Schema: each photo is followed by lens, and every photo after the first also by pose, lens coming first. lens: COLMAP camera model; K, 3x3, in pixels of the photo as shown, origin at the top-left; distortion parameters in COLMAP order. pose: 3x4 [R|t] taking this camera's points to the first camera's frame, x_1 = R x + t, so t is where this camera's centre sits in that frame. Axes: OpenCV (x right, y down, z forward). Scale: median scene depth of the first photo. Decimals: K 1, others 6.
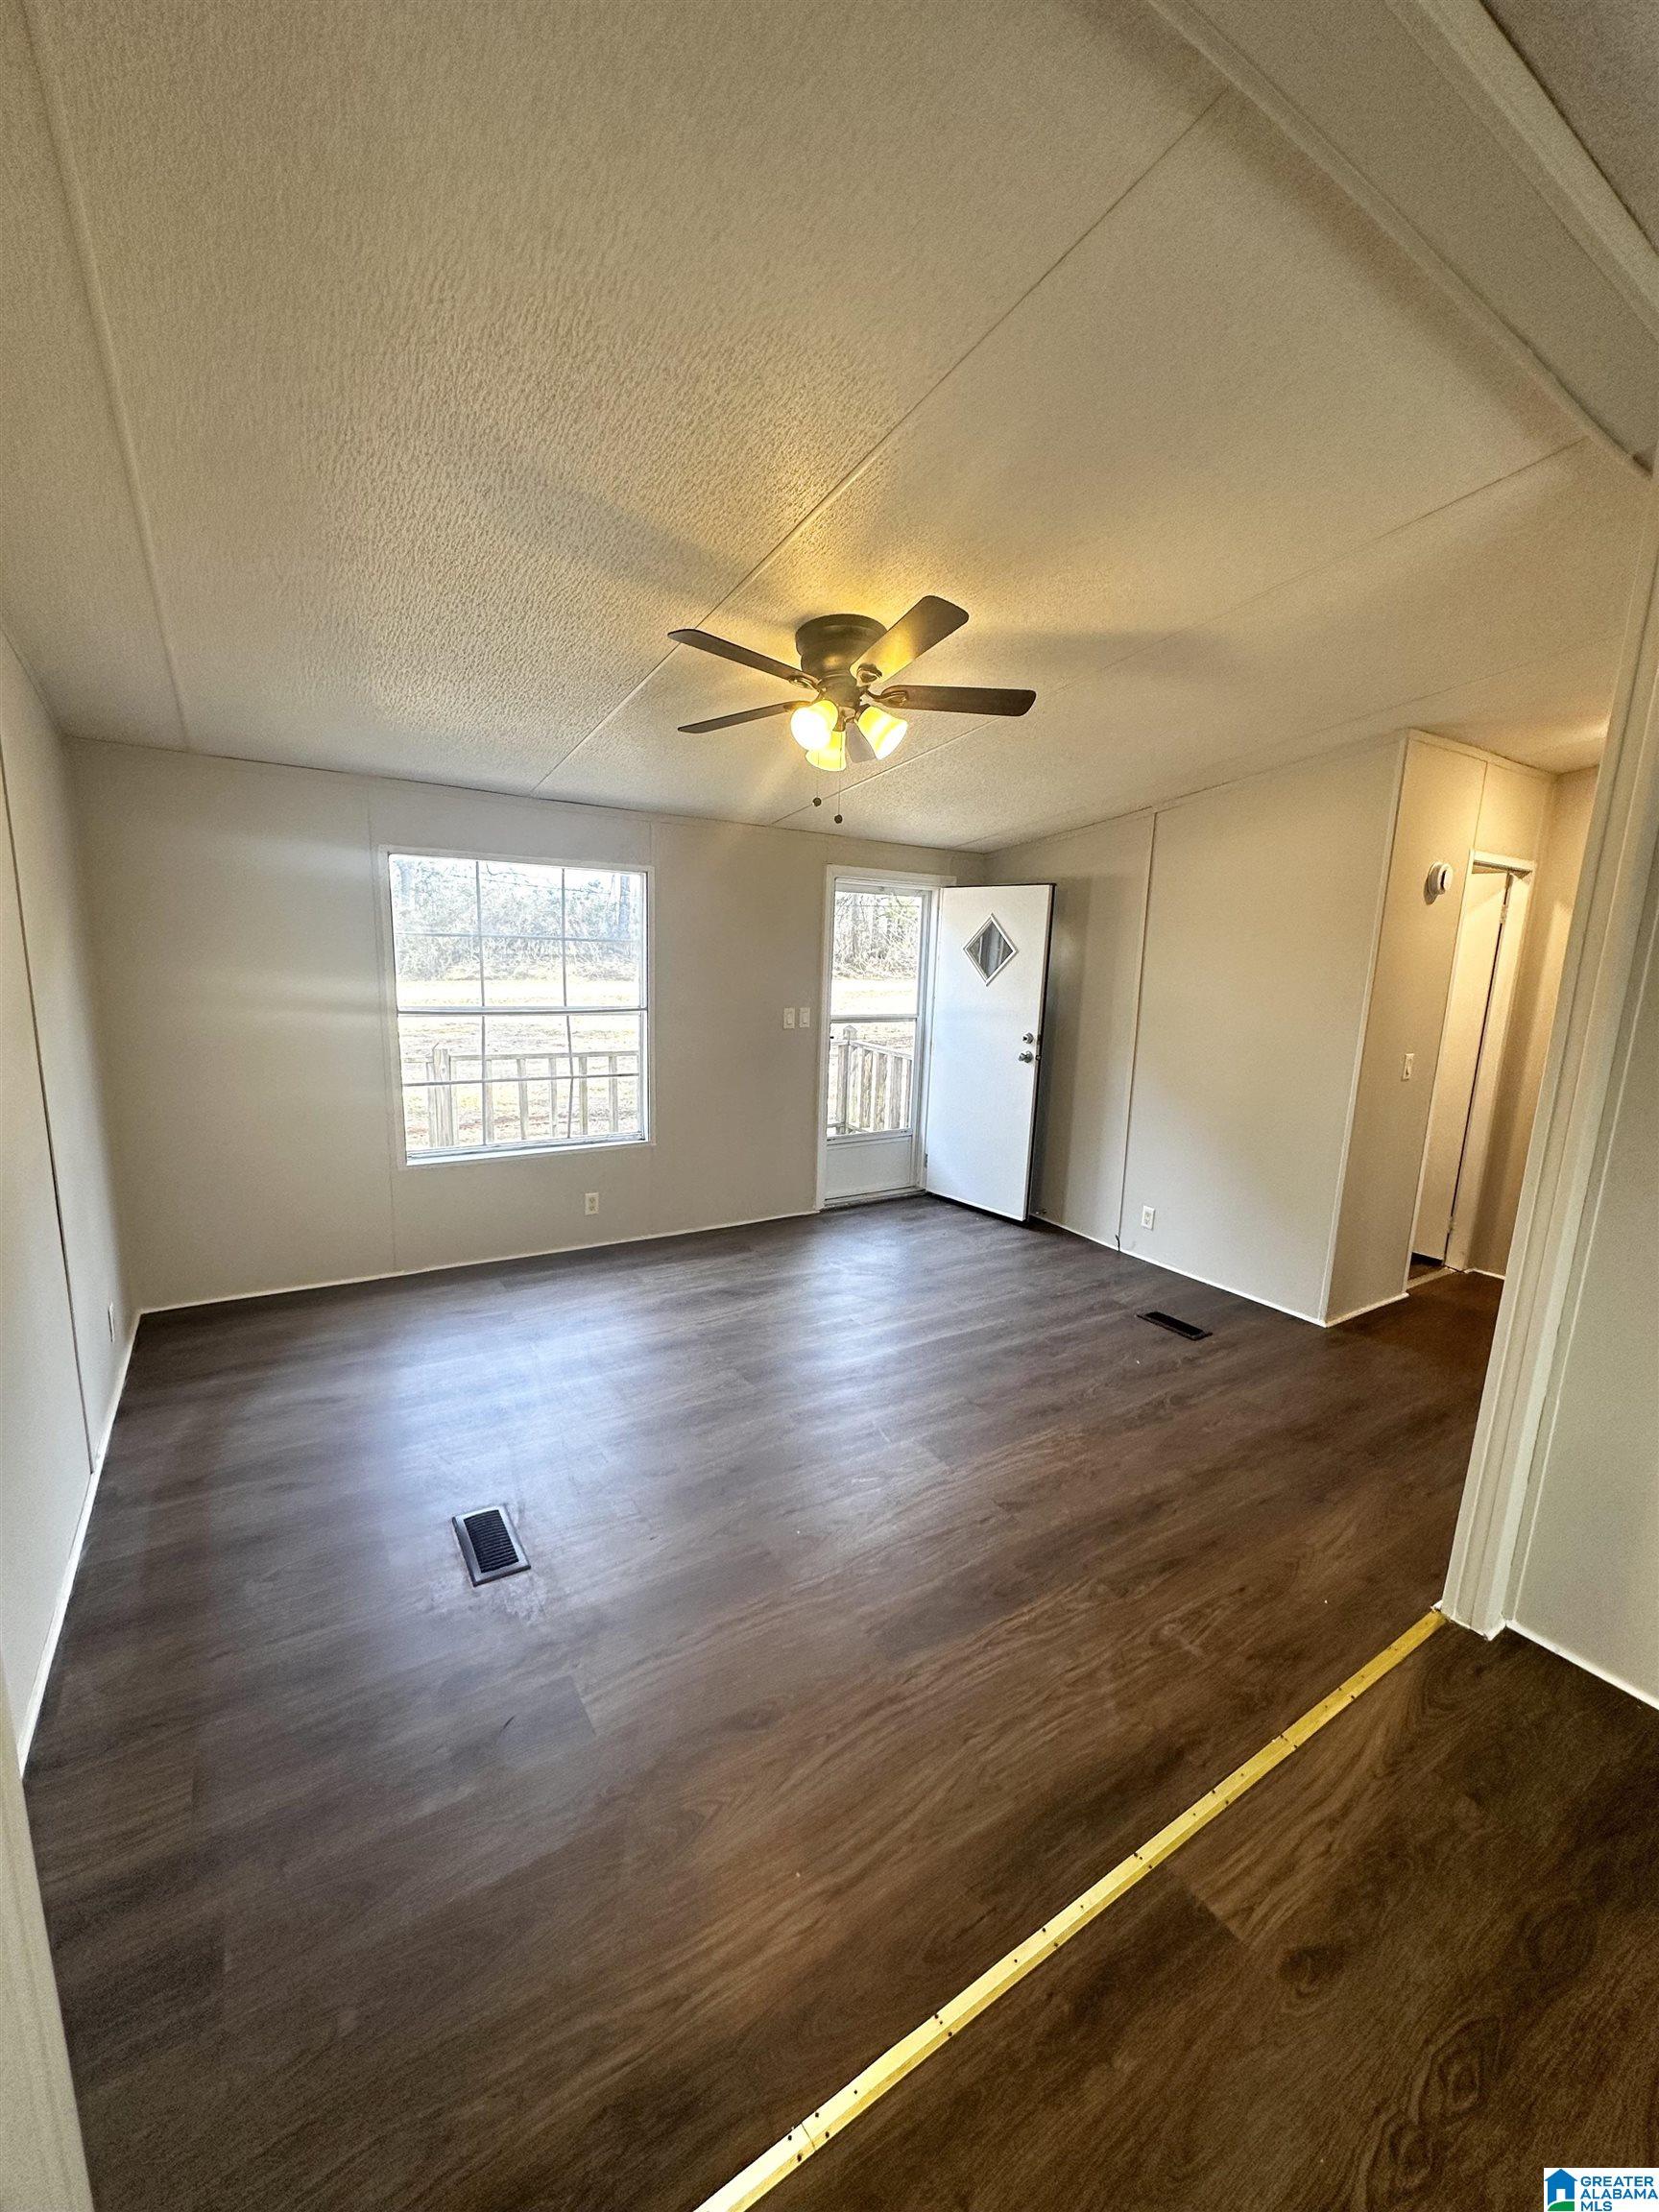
lens RADIAL K [[877.4, 0, 829.5], [0, 877.4, 1106.0], [0, 0, 1]] dist [-0.001549, -0.000098]
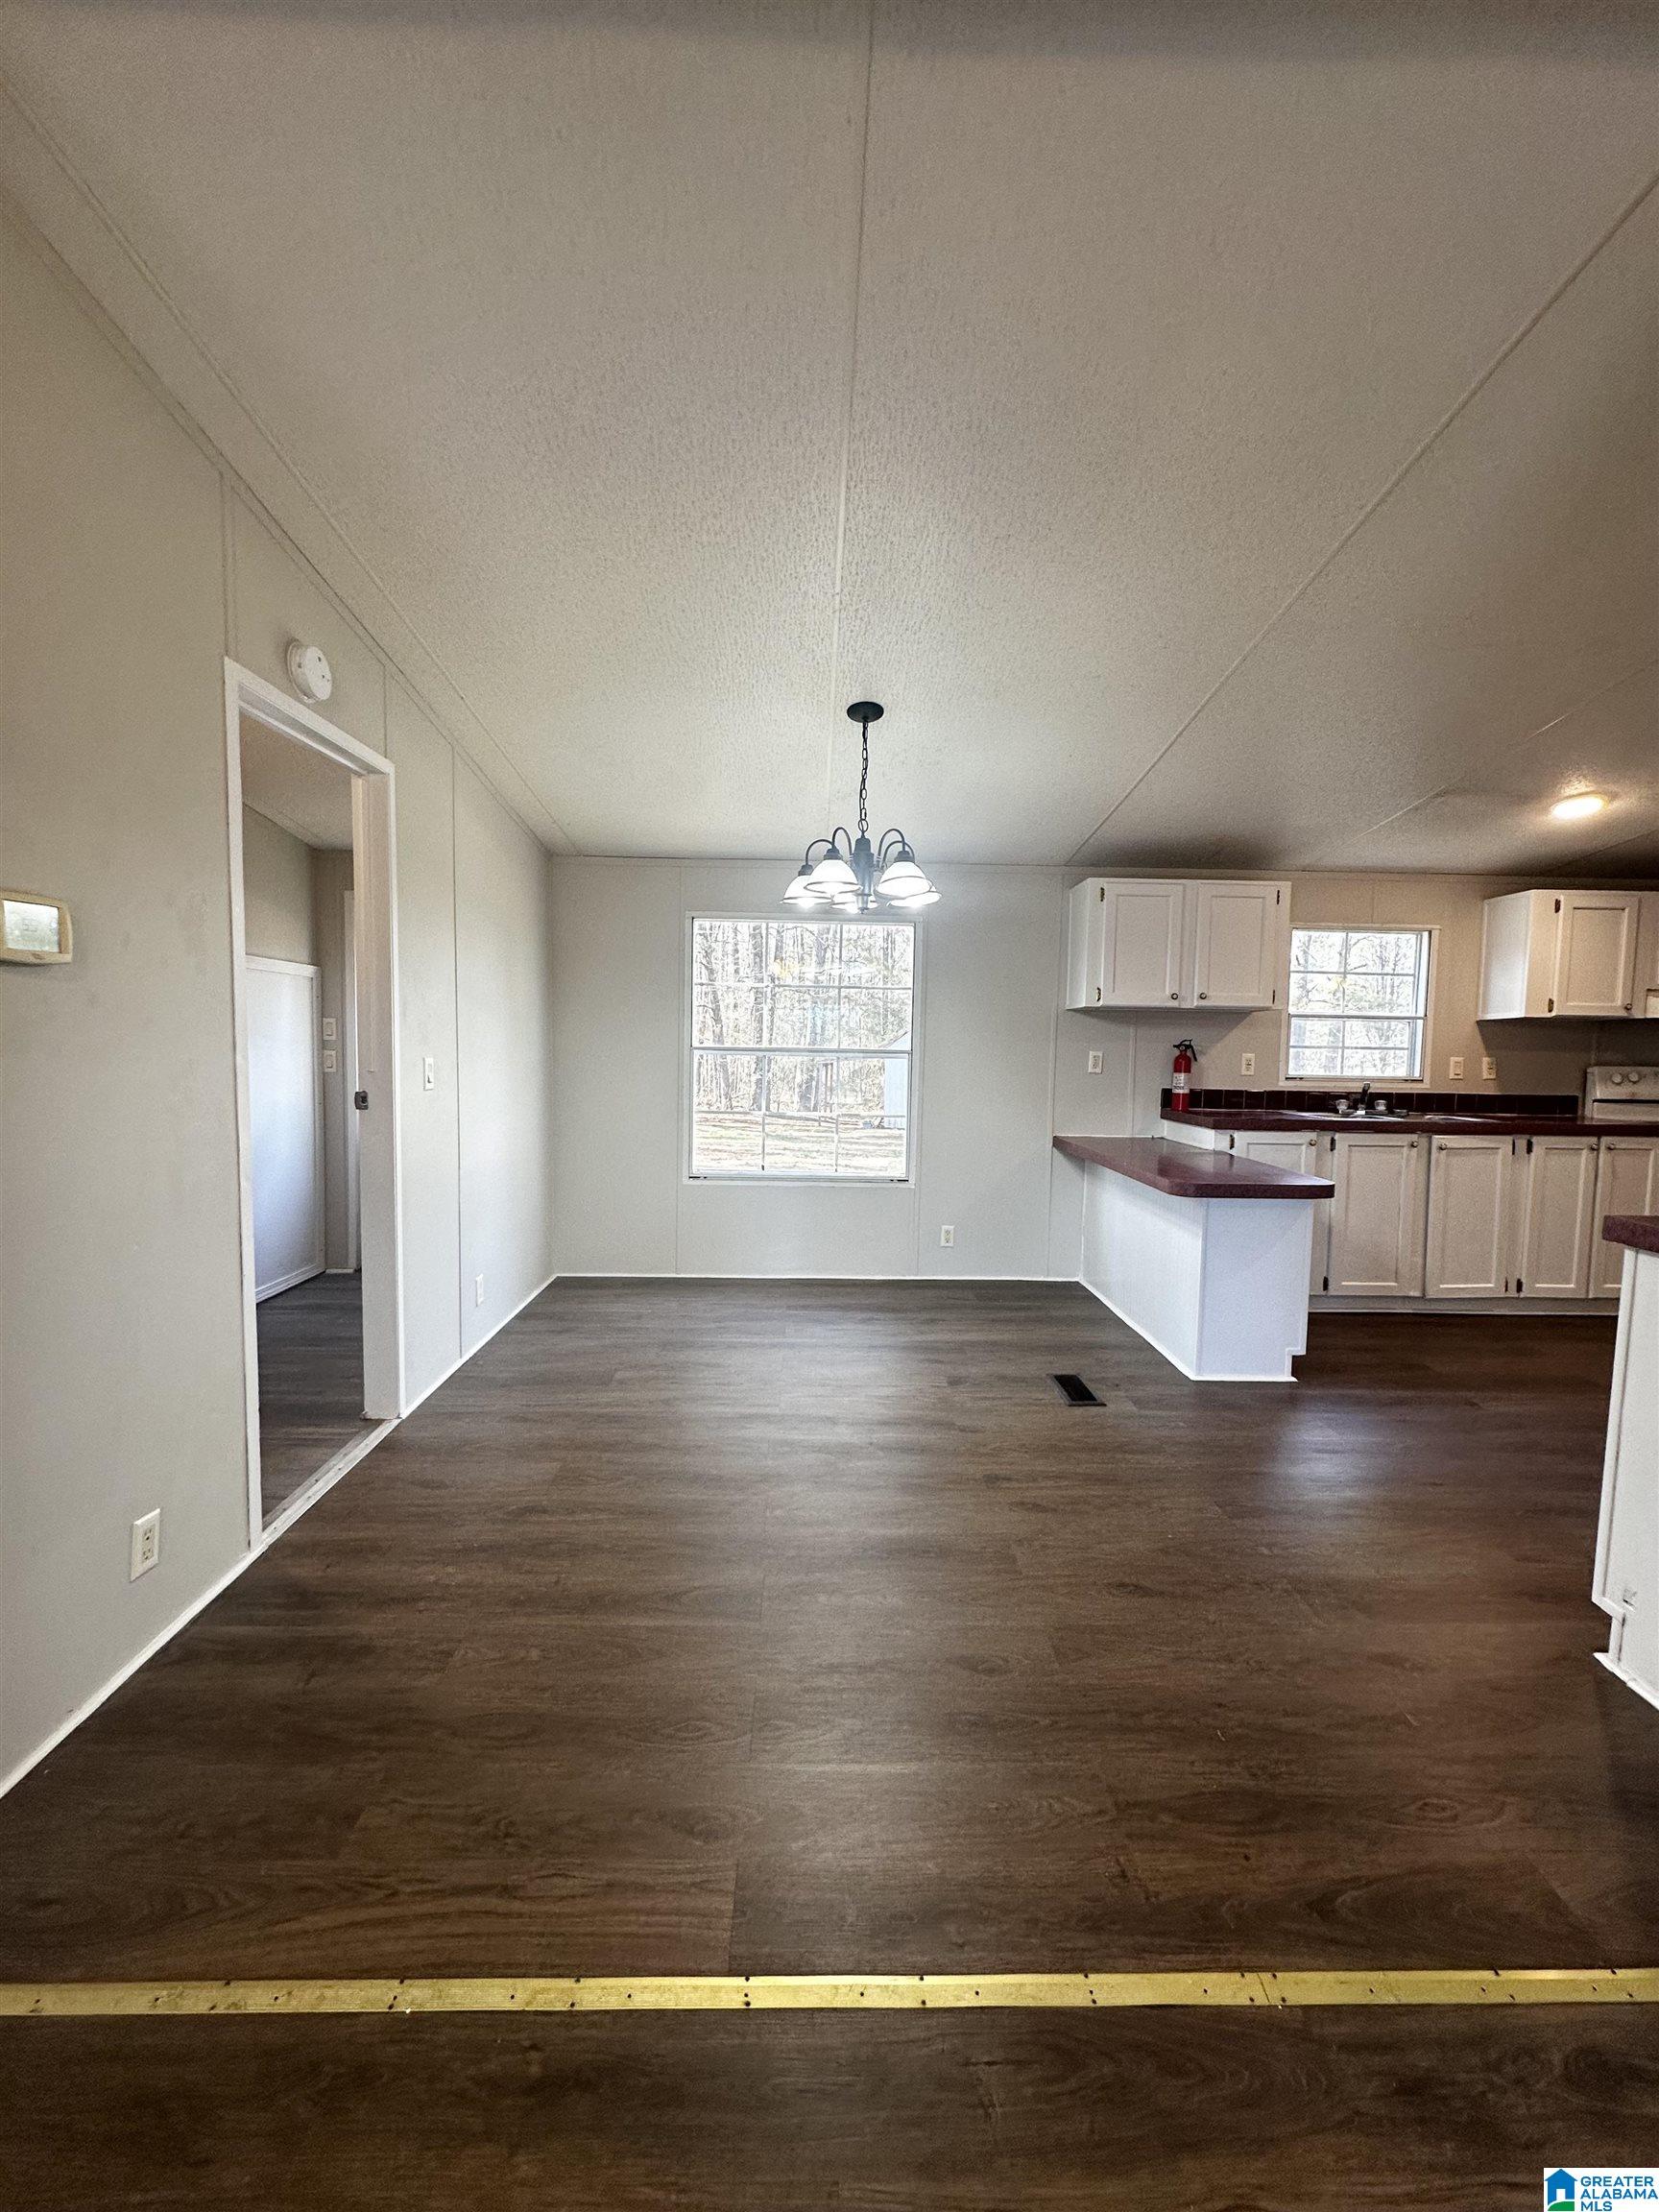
lens RADIAL K [[877.0, 0, 829.5], [0, 877.0, 1106.0], [0, 0, 1]] dist [-0.000420, -0.000047]
pose [[-0.848177, -0.088882, 0.522204, -0.028991], [0.047511, 0.969084, 0.242112, -0.059291], [-0.527579, 0.230164, -0.817732, 1.420078]]
